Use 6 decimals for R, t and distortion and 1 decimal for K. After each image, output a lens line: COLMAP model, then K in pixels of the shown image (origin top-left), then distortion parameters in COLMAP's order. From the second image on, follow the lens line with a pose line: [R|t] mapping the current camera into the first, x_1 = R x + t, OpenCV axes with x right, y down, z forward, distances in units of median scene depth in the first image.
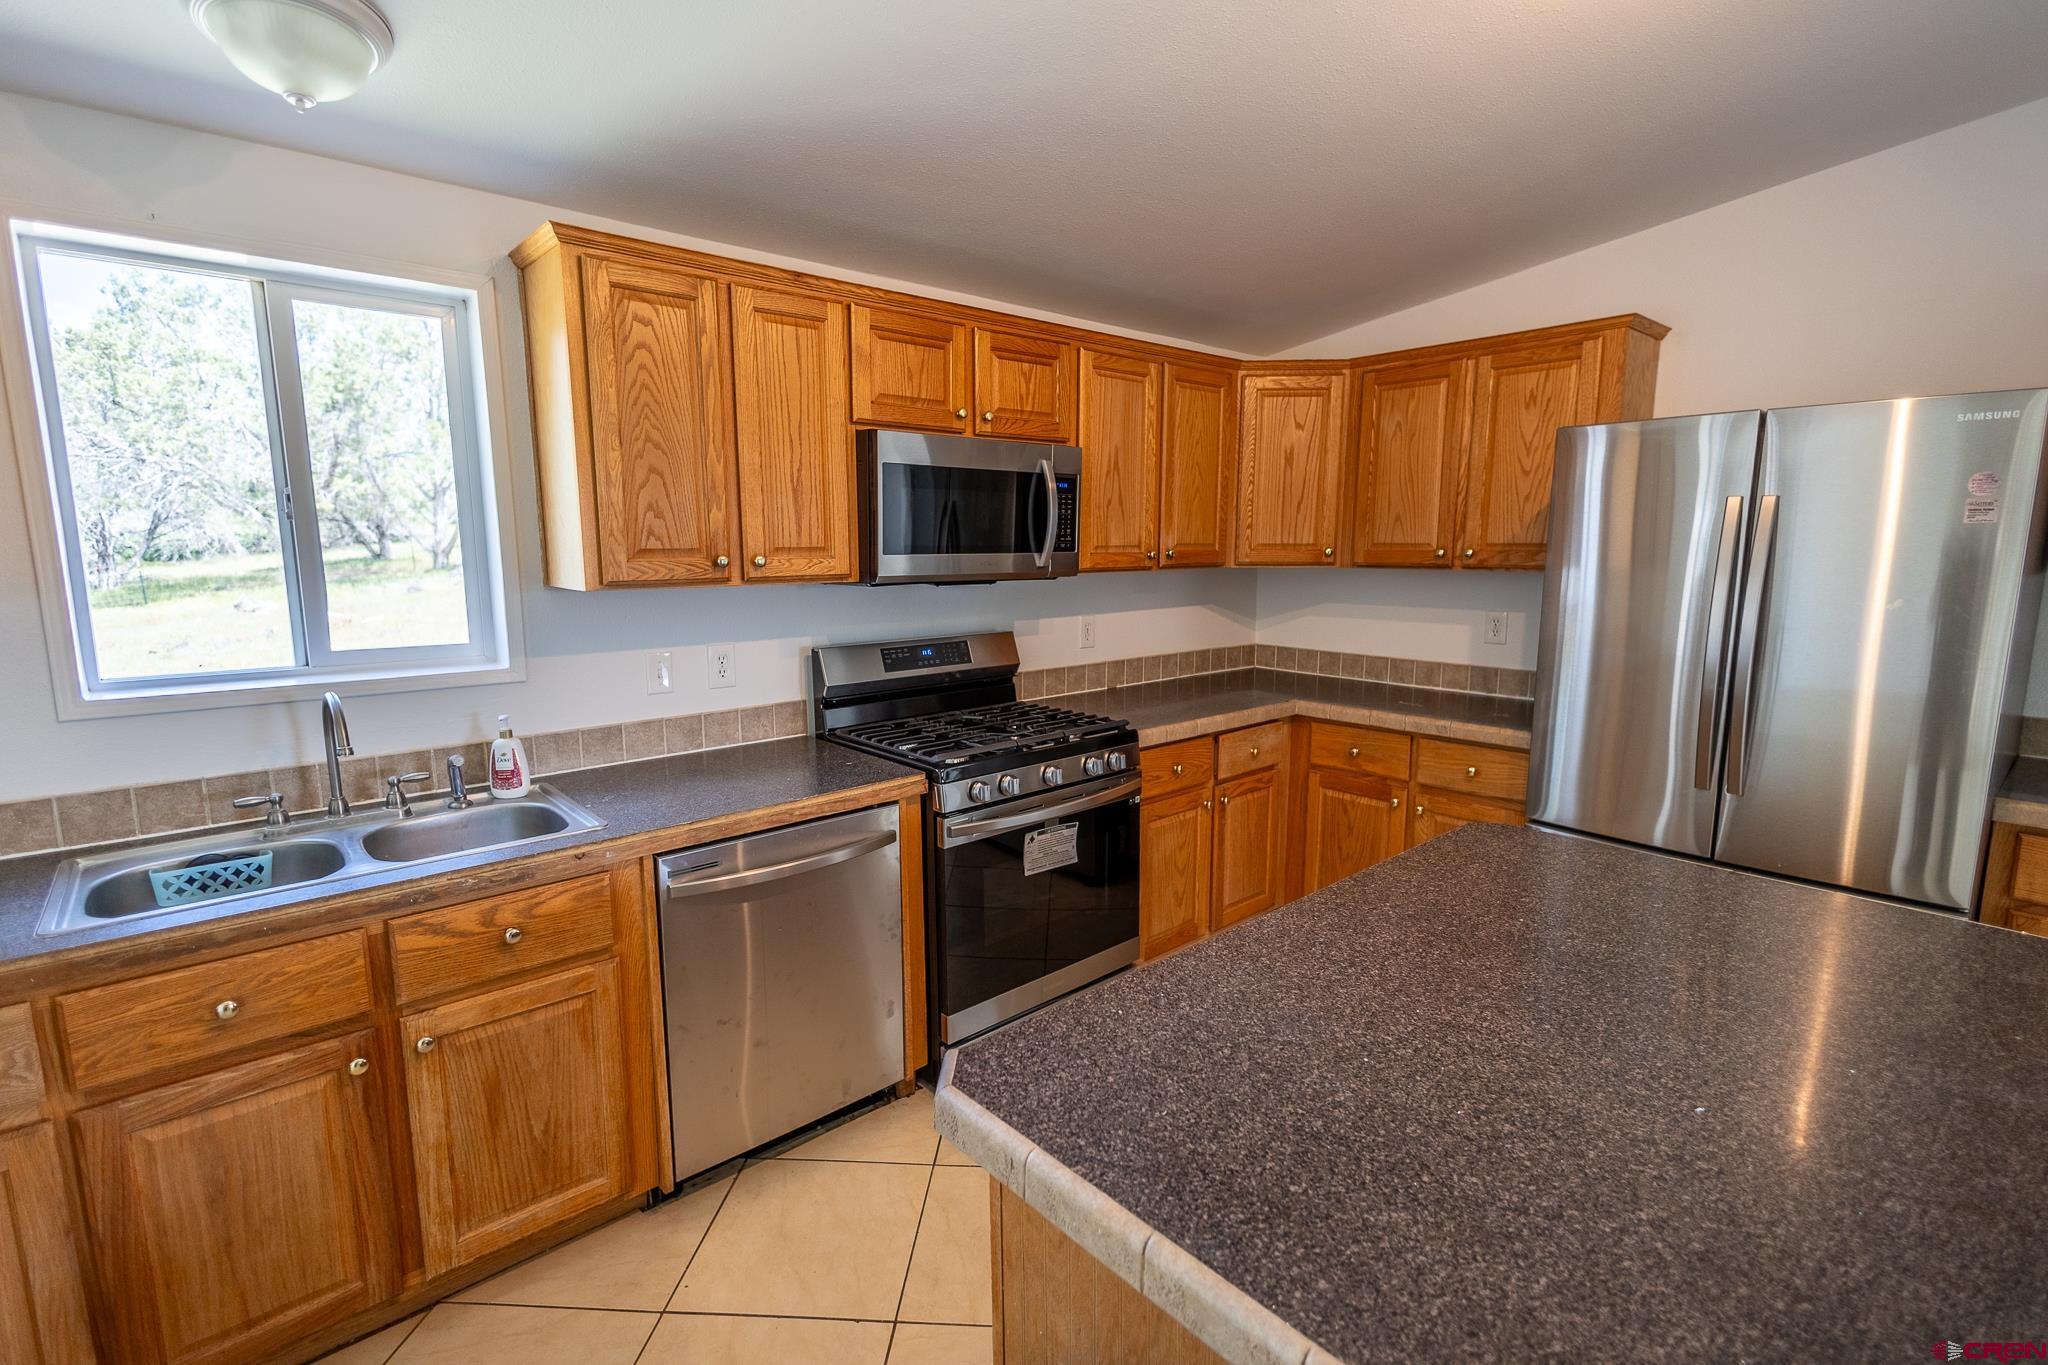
lens RADIAL K [[948.2, 0, 1023.3], [0, 948.2, 684.9], [0, 0, 1]] dist [0.013399, -0.005152]
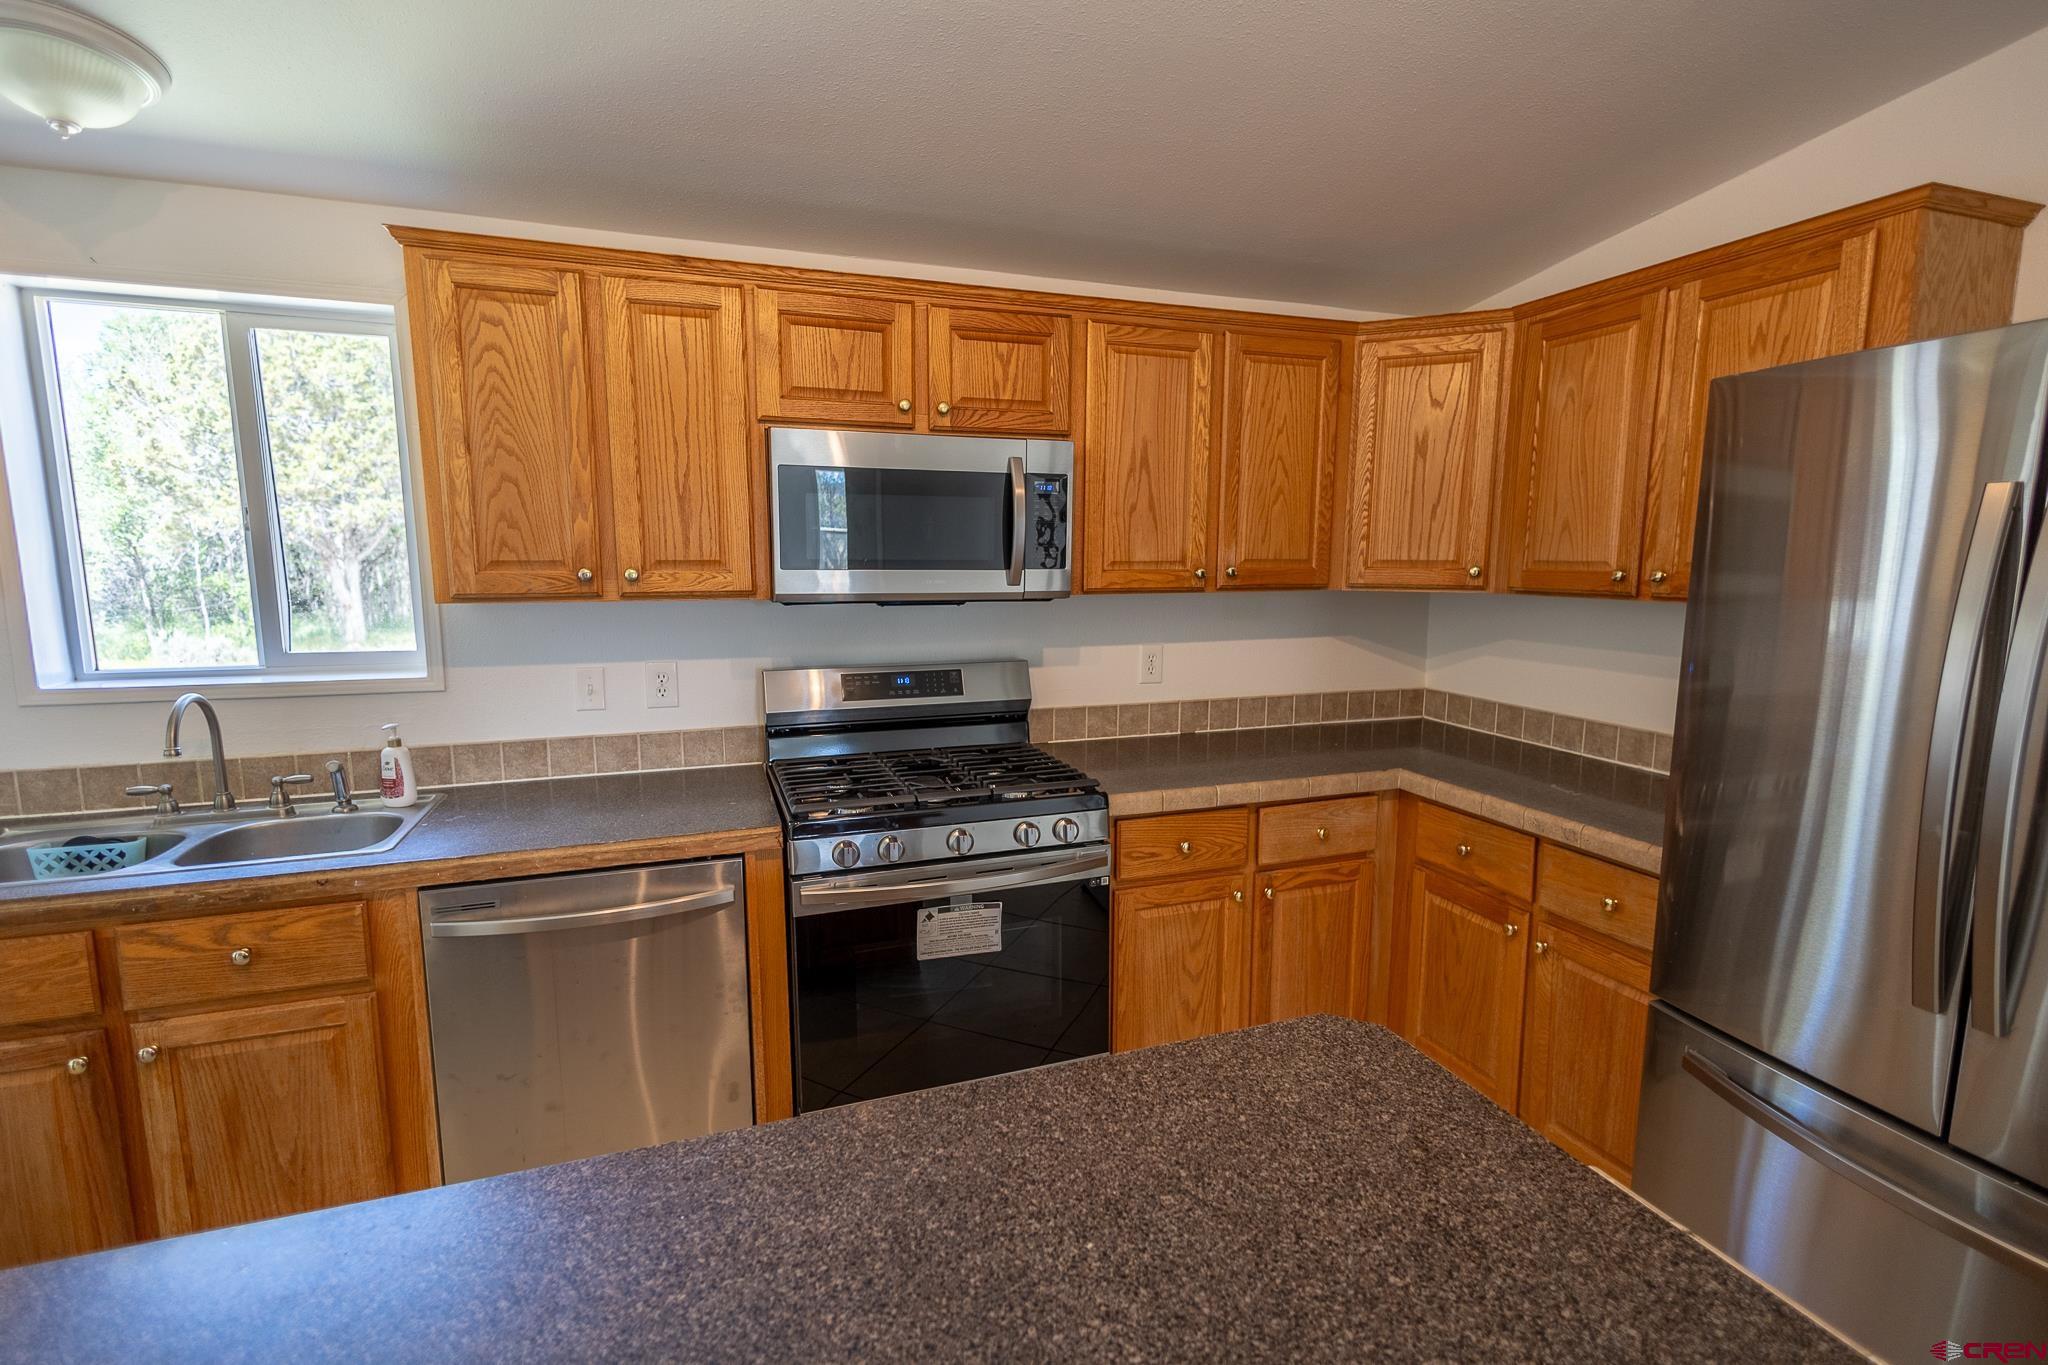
lens RADIAL K [[948.2, 0, 1027.3], [0, 948.2, 681.6], [0, 0, 1]] dist [0.013399, -0.005152]
pose [[0.929212, 0.055001, -0.365430, 0.400257], [-0.060986, 0.998127, -0.004846, -0.044402], [0.364479, 0.026789, 0.930826, 0.275718]]
